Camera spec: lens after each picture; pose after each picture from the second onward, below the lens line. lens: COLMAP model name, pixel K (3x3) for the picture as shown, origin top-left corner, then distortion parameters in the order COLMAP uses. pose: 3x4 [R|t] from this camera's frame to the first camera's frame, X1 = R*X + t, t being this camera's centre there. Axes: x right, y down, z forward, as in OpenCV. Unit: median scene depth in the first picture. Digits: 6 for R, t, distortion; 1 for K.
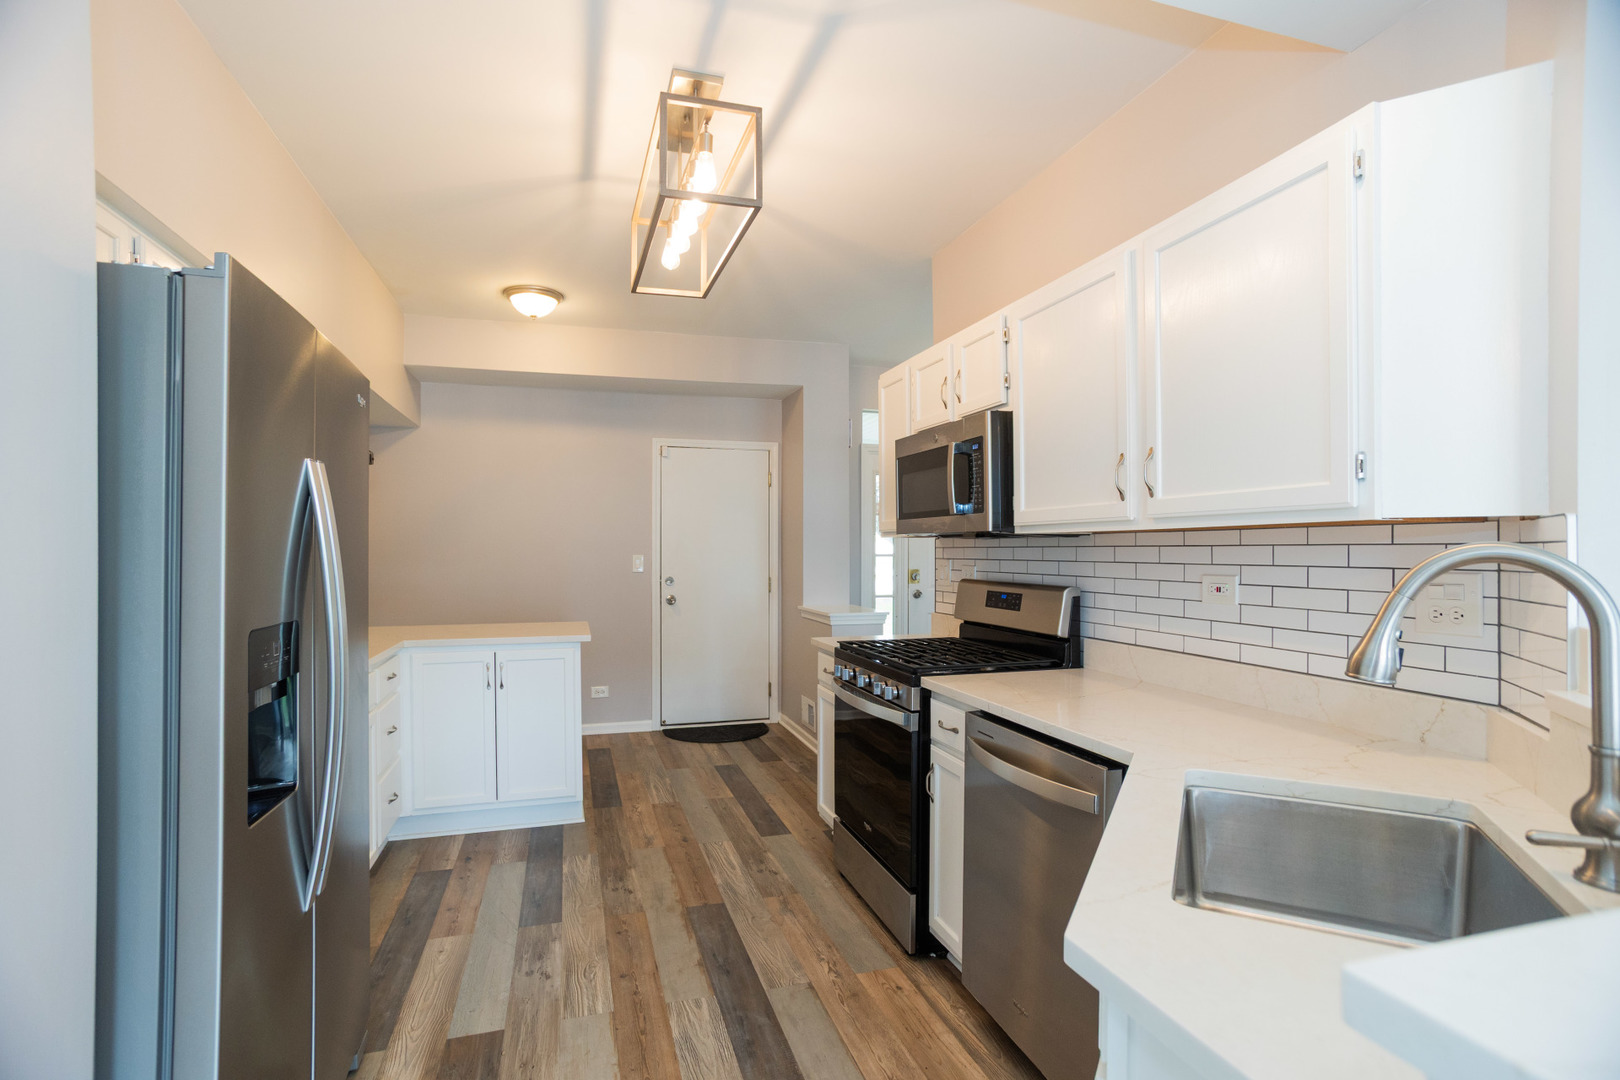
lens RADIAL K [[770.8, 0, 810.7], [0, 770.8, 543.1], [0, 0, 1]] dist [-0.055505, 0.033953]
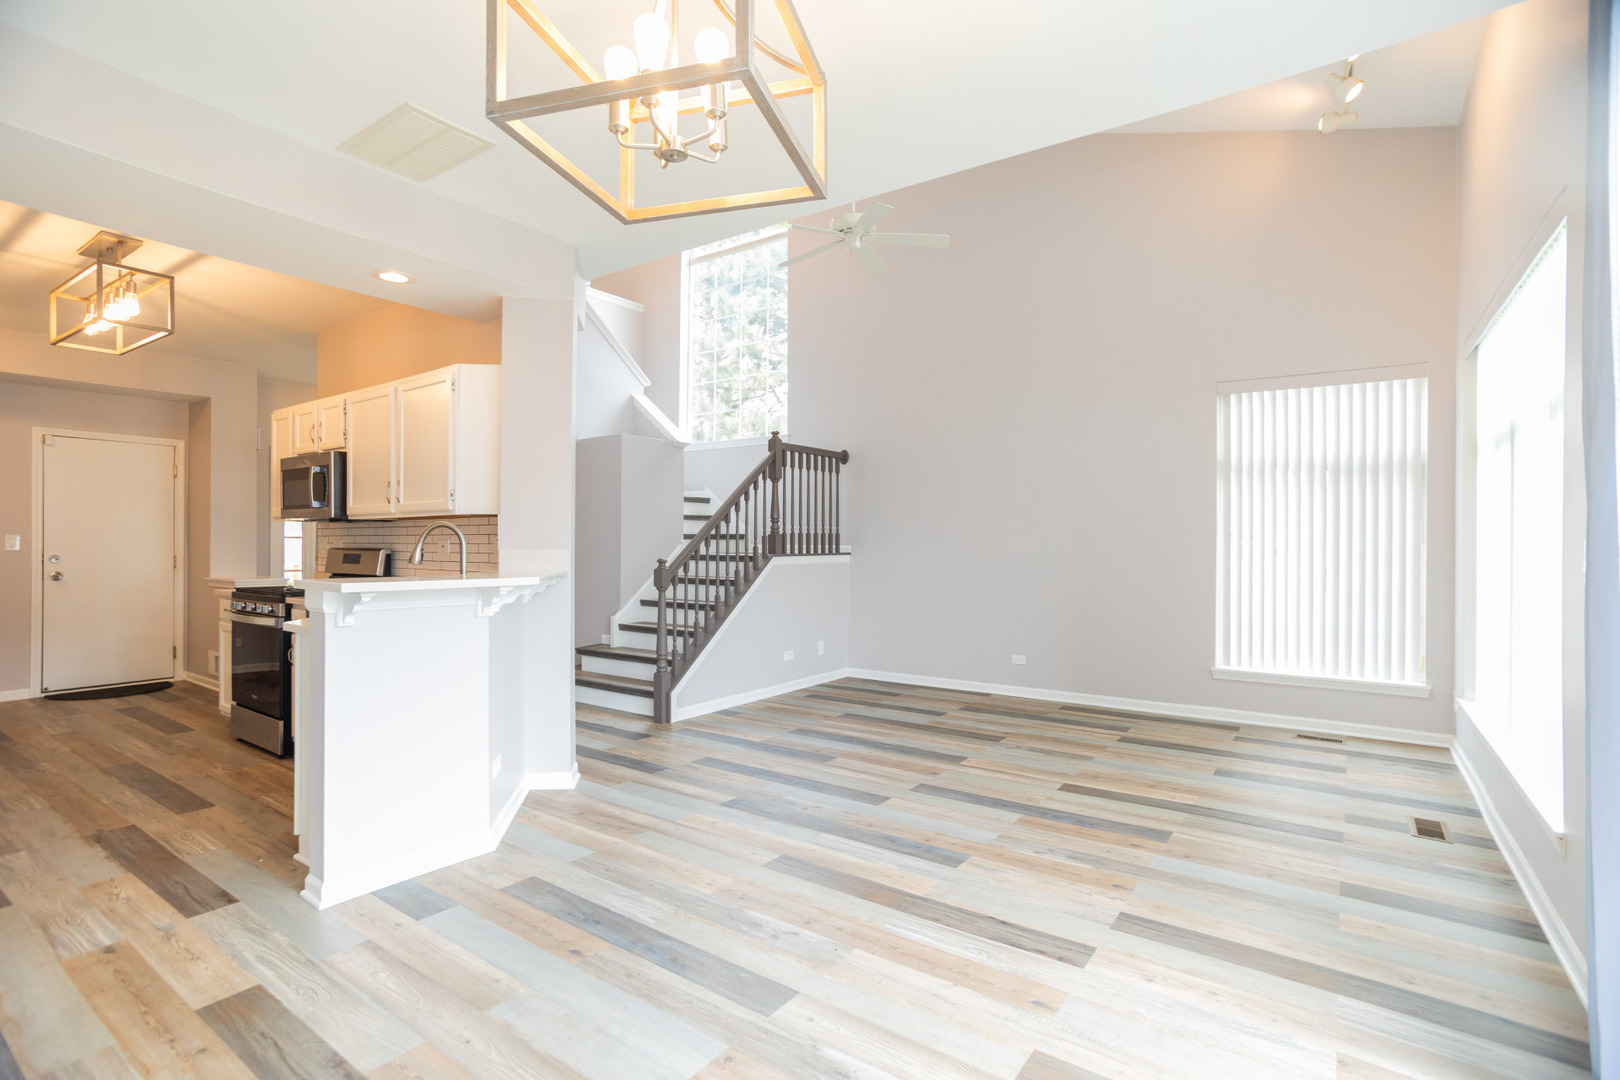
lens RADIAL K [[770.8, 0, 810.7], [0, 770.8, 543.1], [0, 0, 1]] dist [-0.055505, 0.033953]
pose [[0.794624, 0.003104, 0.607094, 0.035780], [-0.008265, 0.999950, 0.005705, 0.021080], [-0.607045, -0.009551, 0.794610, -0.918833]]
